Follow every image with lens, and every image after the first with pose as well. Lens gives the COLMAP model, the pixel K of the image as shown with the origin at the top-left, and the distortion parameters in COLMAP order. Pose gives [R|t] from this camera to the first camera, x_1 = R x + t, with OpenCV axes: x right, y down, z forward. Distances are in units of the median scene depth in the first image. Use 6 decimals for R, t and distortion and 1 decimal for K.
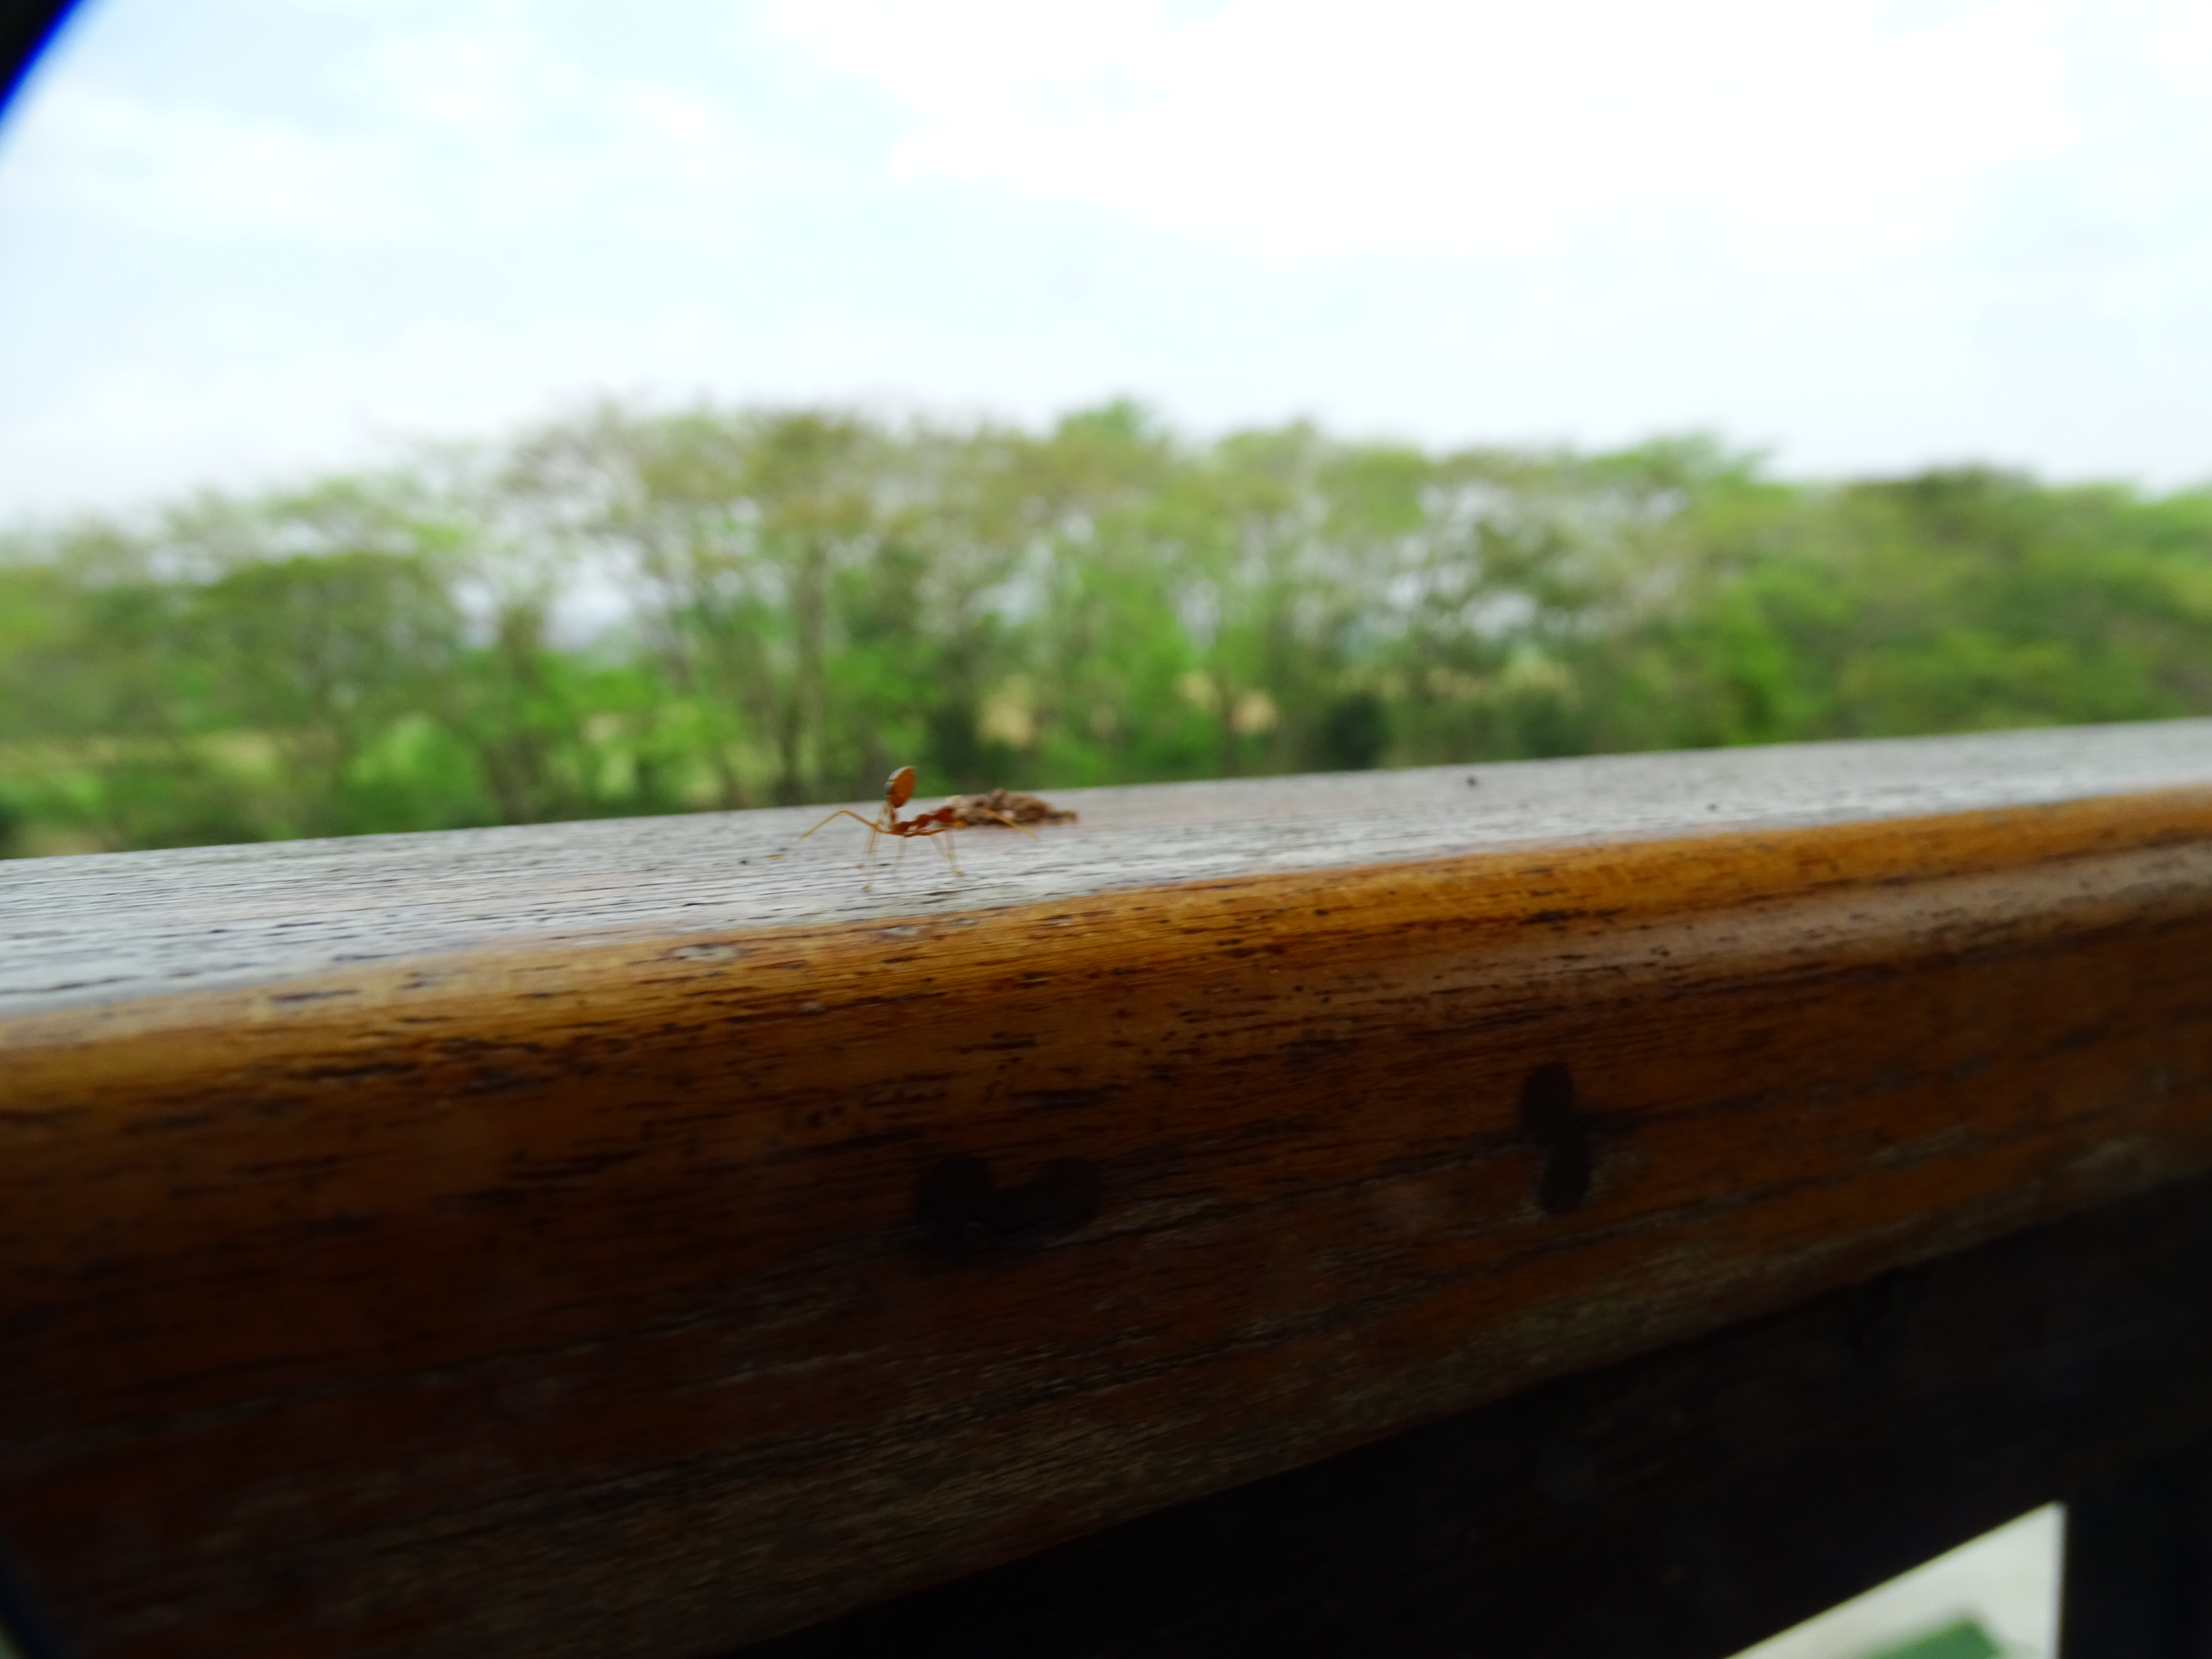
lens RADIAL K [[1685.5, 0, 1106.0], [0, 1685.5, 829.5], [0, 0, 1]] dist [0.067223, -0.075191]
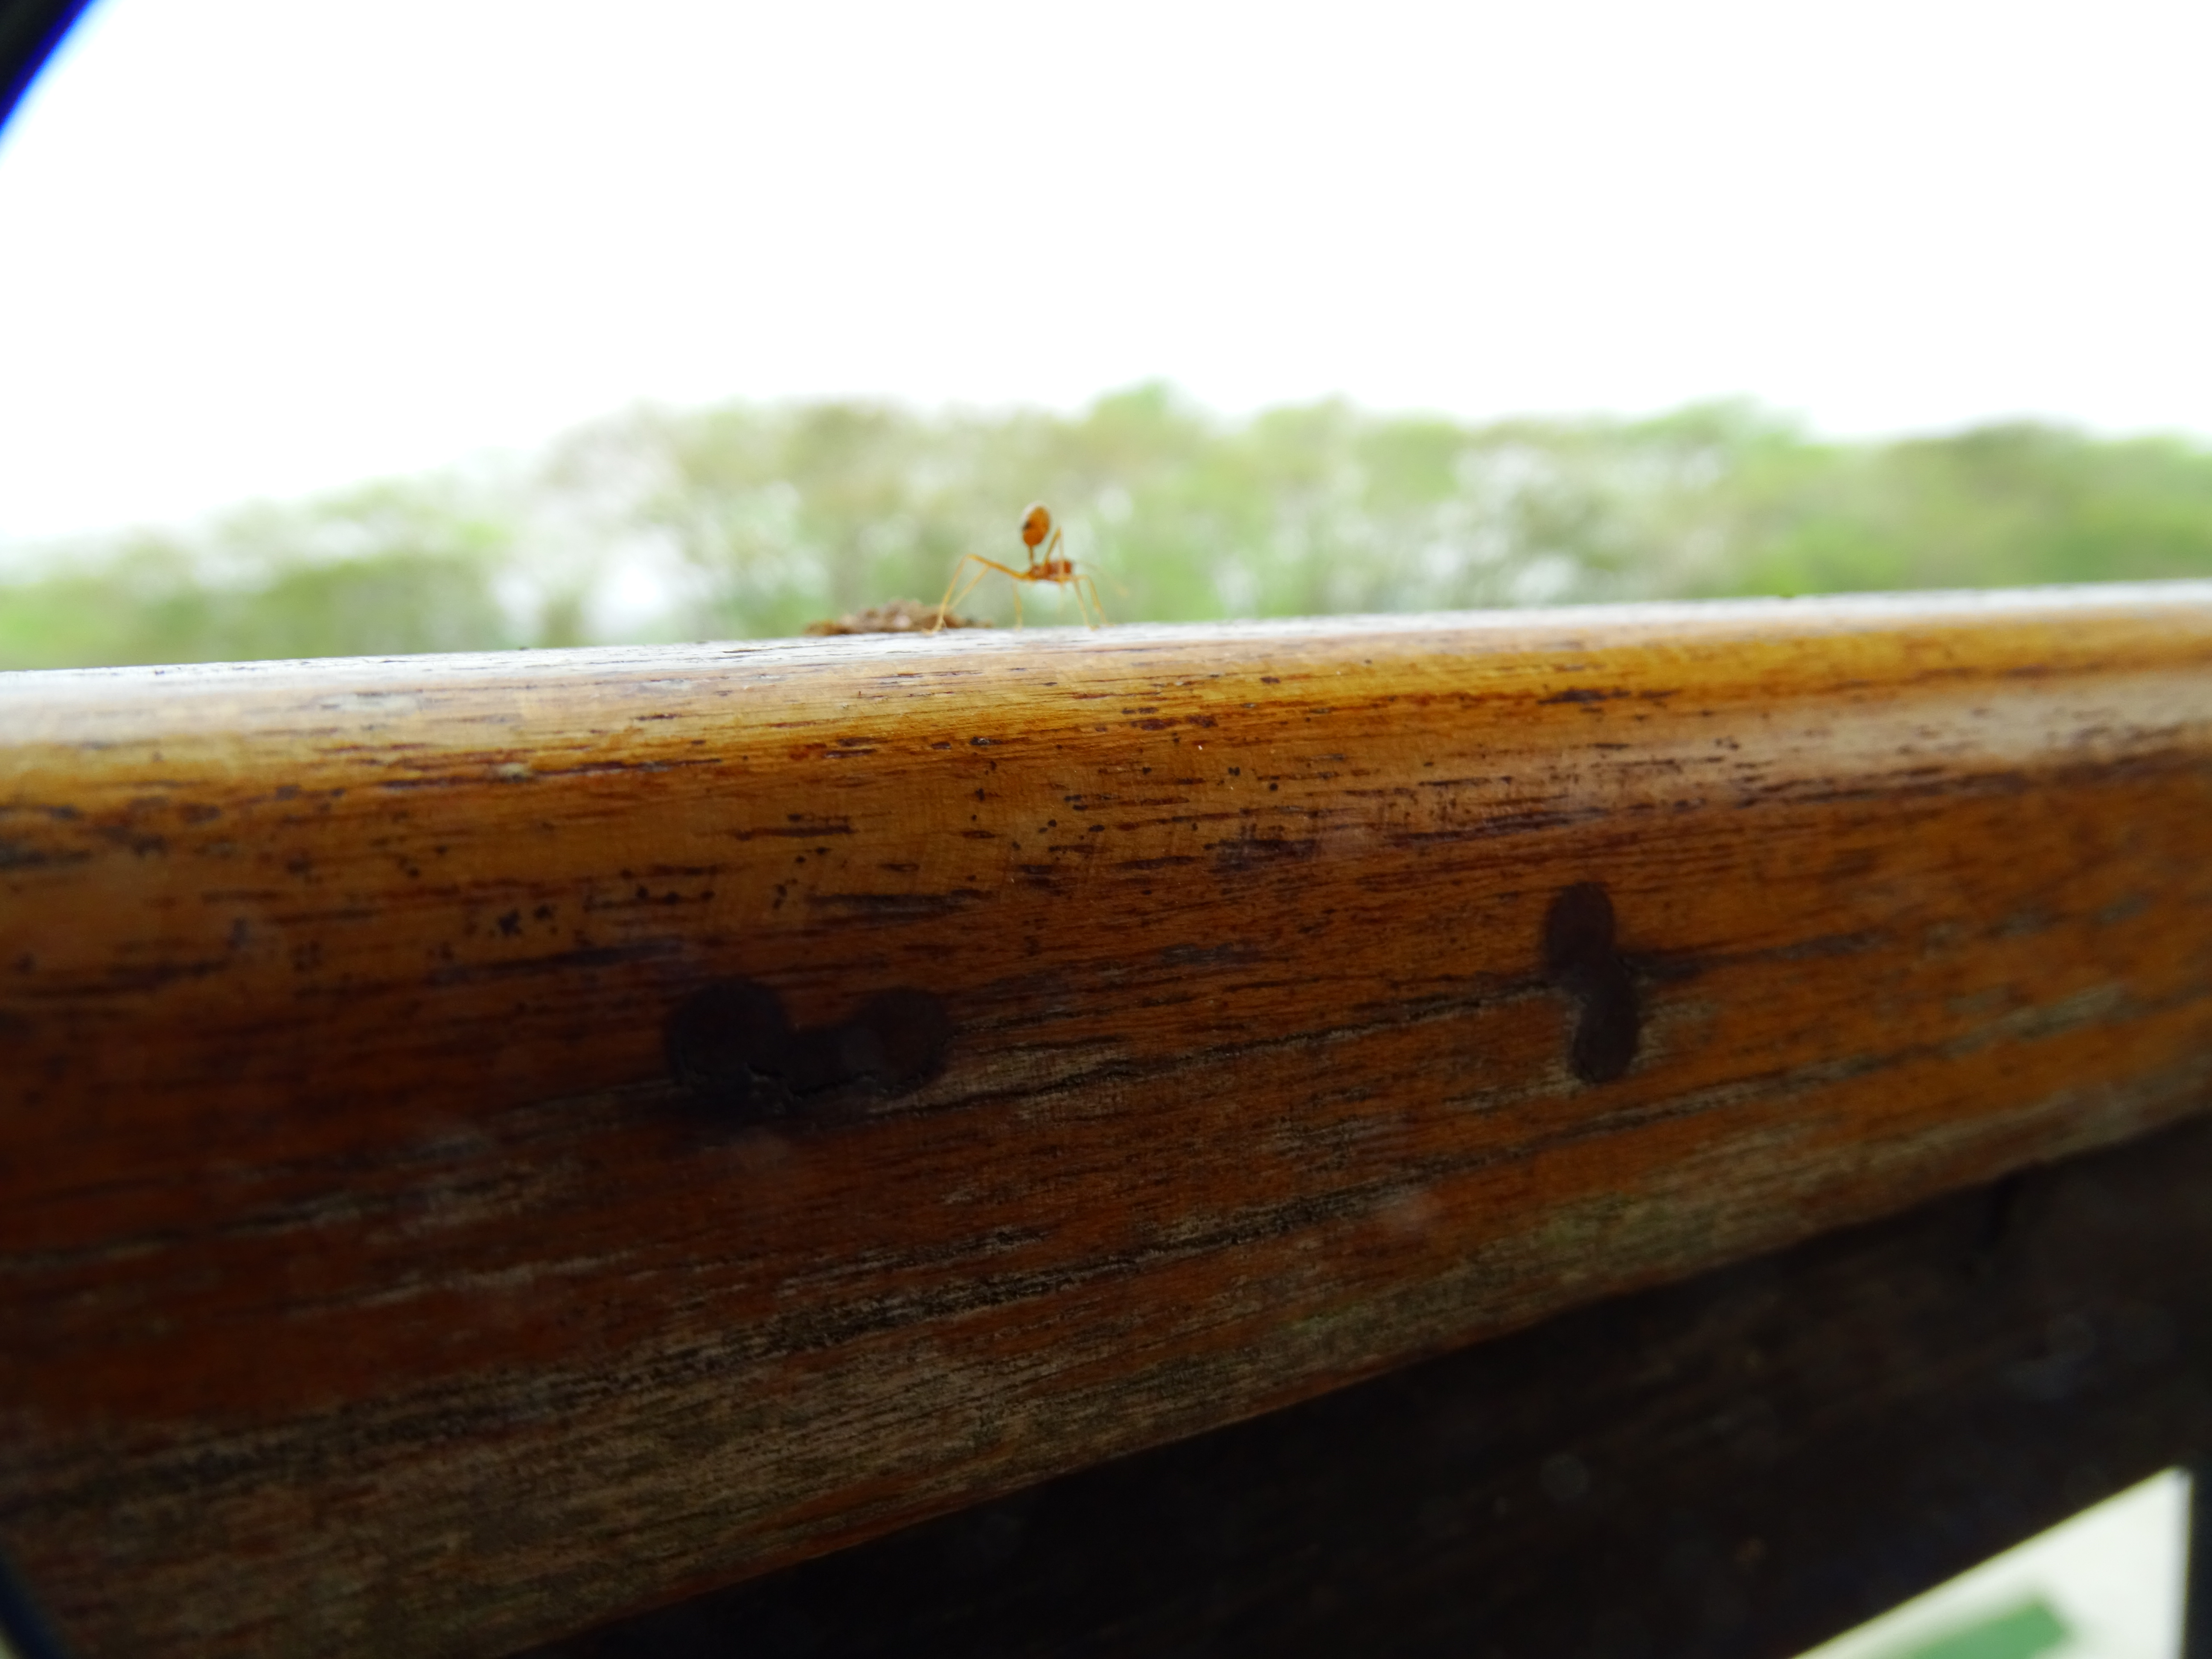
lens RADIAL K [[1685.5, 0, 1106.0], [0, 1685.5, 829.5], [0, 0, 1]] dist [0.067223, -0.075191]
pose [[0.999469, -0.020780, -0.025085, 0.079200], [0.021087, 0.999705, 0.012025, 0.114291], [0.024828, -0.012548, 0.999613, 0.276692]]
